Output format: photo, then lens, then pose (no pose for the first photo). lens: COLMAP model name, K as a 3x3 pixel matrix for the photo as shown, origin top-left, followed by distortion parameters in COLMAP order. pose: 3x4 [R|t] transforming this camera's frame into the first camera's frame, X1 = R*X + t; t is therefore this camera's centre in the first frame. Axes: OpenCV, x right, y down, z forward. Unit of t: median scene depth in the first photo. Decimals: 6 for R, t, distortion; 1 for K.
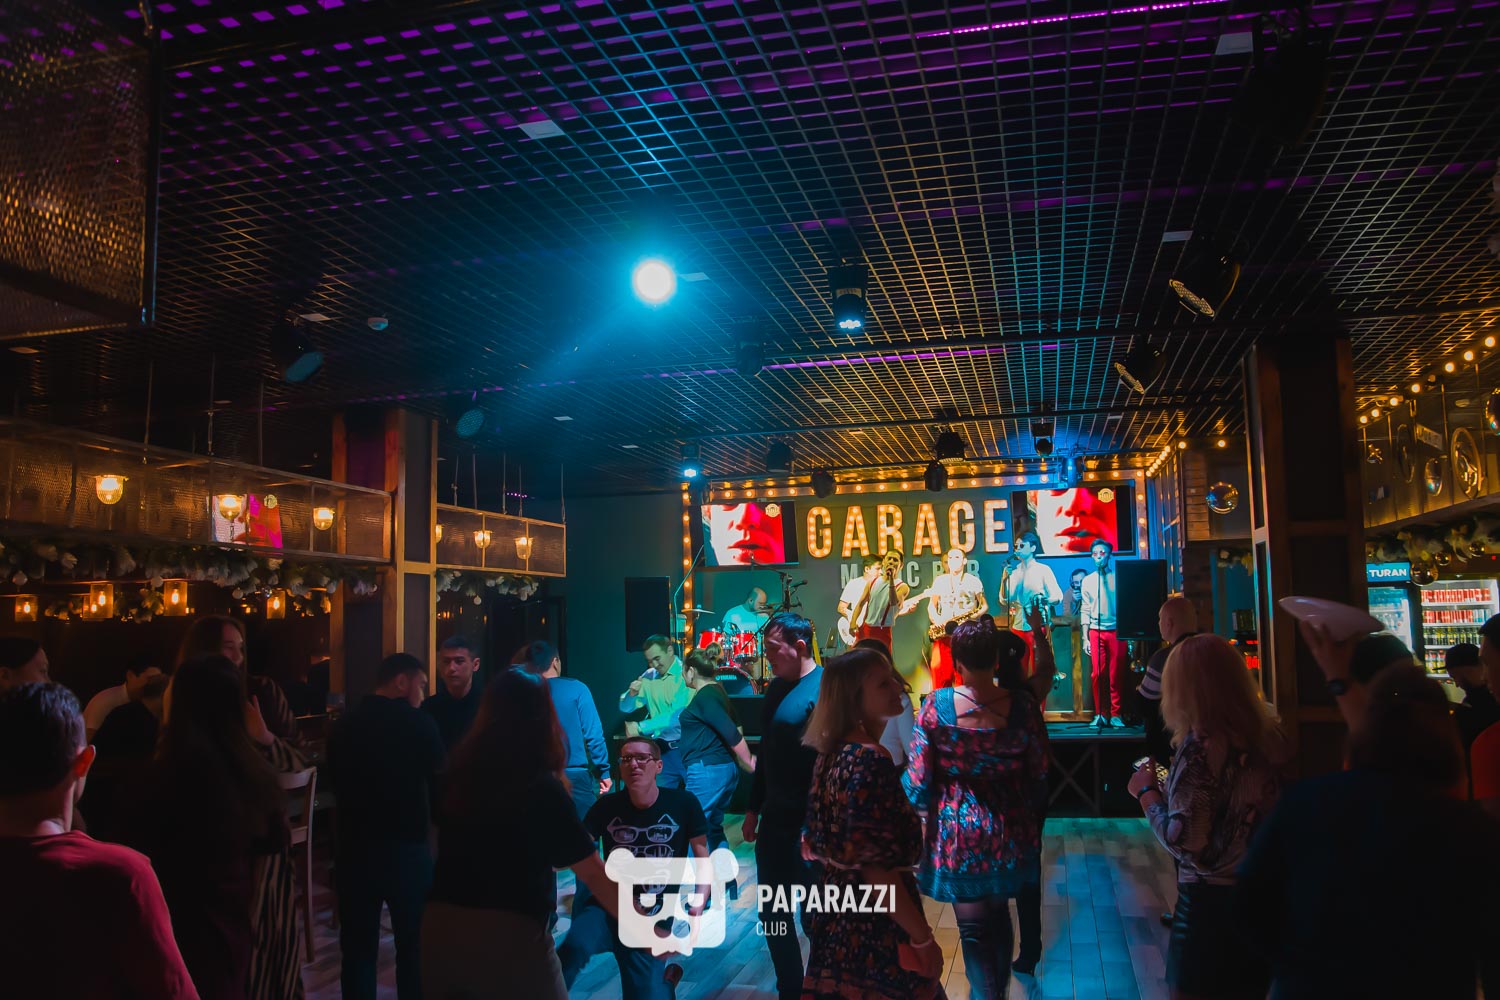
lens RADIAL K [[1180.7, 0, 750.0], [0, 1180.7, 500.0], [0, 0, 1]] dist [-0.147453, 0.107402]
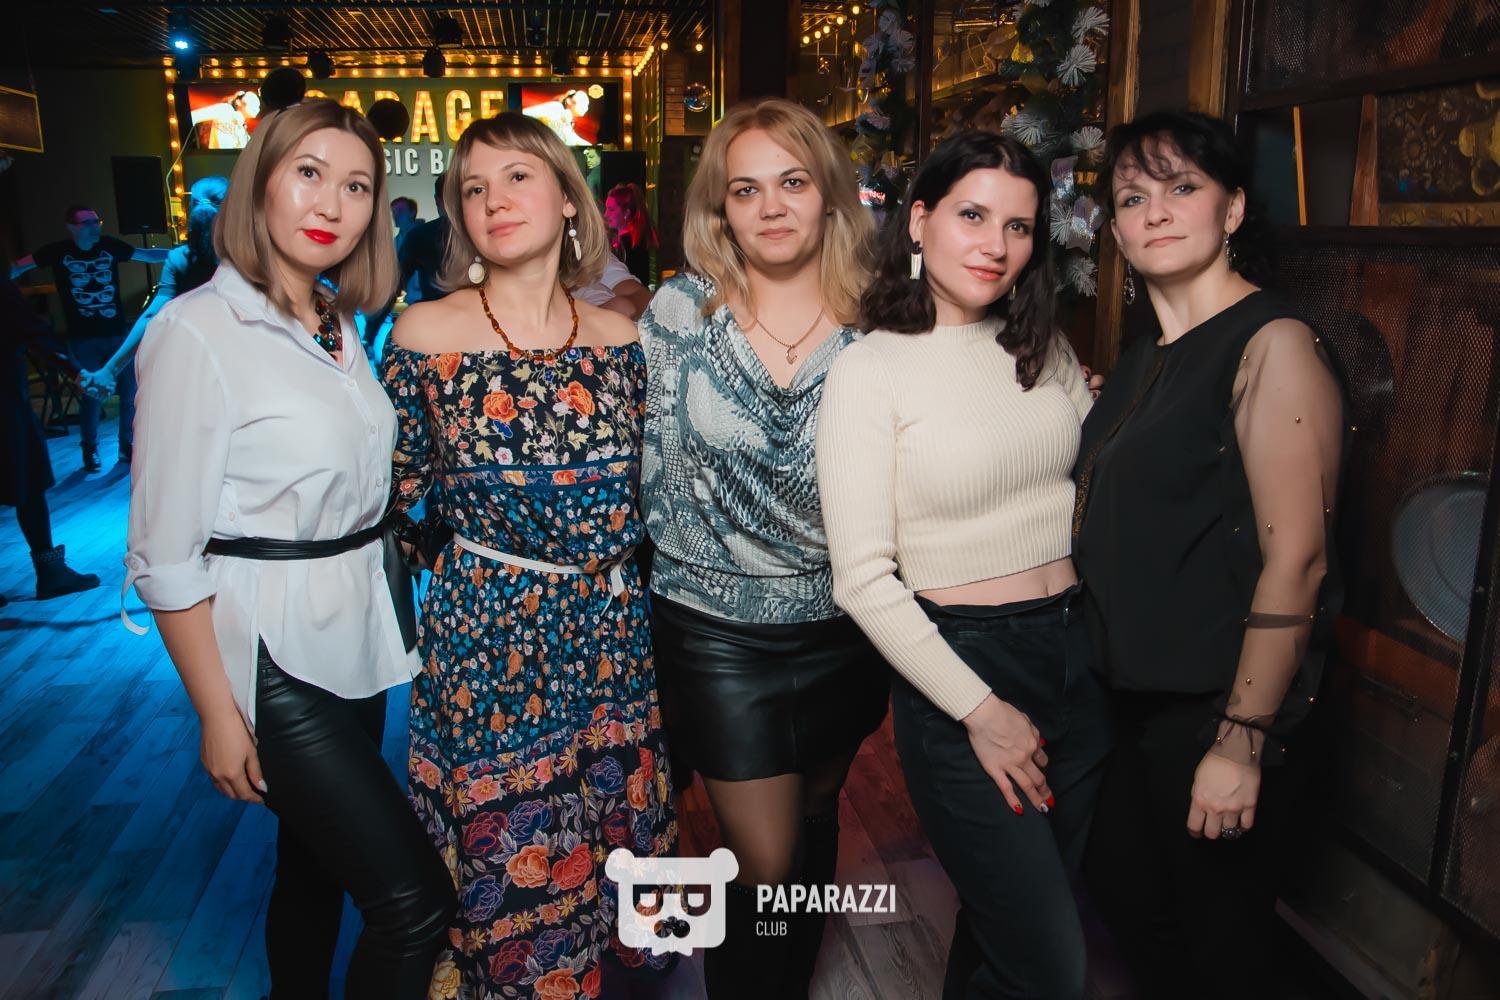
lens RADIAL K [[1180.7, 0, 750.0], [0, 1180.7, 500.0], [0, 0, 1]] dist [-0.147453, 0.107402]
pose [[0.914244, -0.073251, 0.398487, -0.015774], [-0.060925, 0.947483, 0.313950, 0.008871], [-0.400557, -0.311304, 0.861768, -0.086735]]
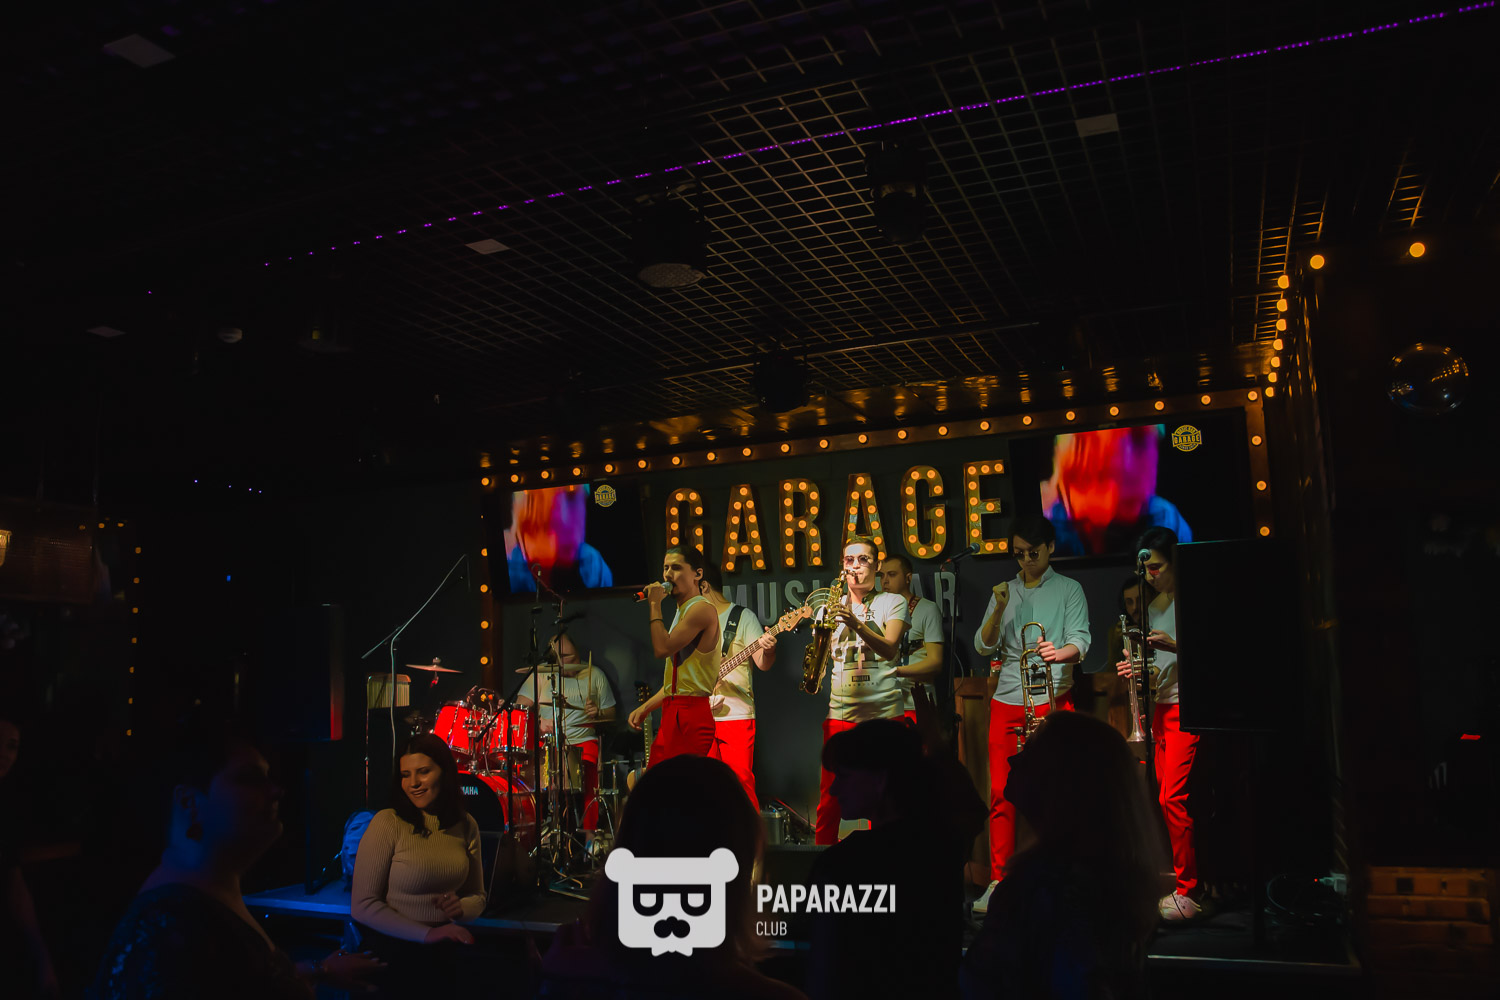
lens RADIAL K [[1180.7, 0, 750.0], [0, 1180.7, 500.0], [0, 0, 1]] dist [-0.147453, 0.107402]
pose [[0.989516, -0.028867, -0.141511, 0.185004], [0.022071, 0.998537, -0.049364, 0.044145], [0.142729, 0.045724, 0.988705, 0.464548]]
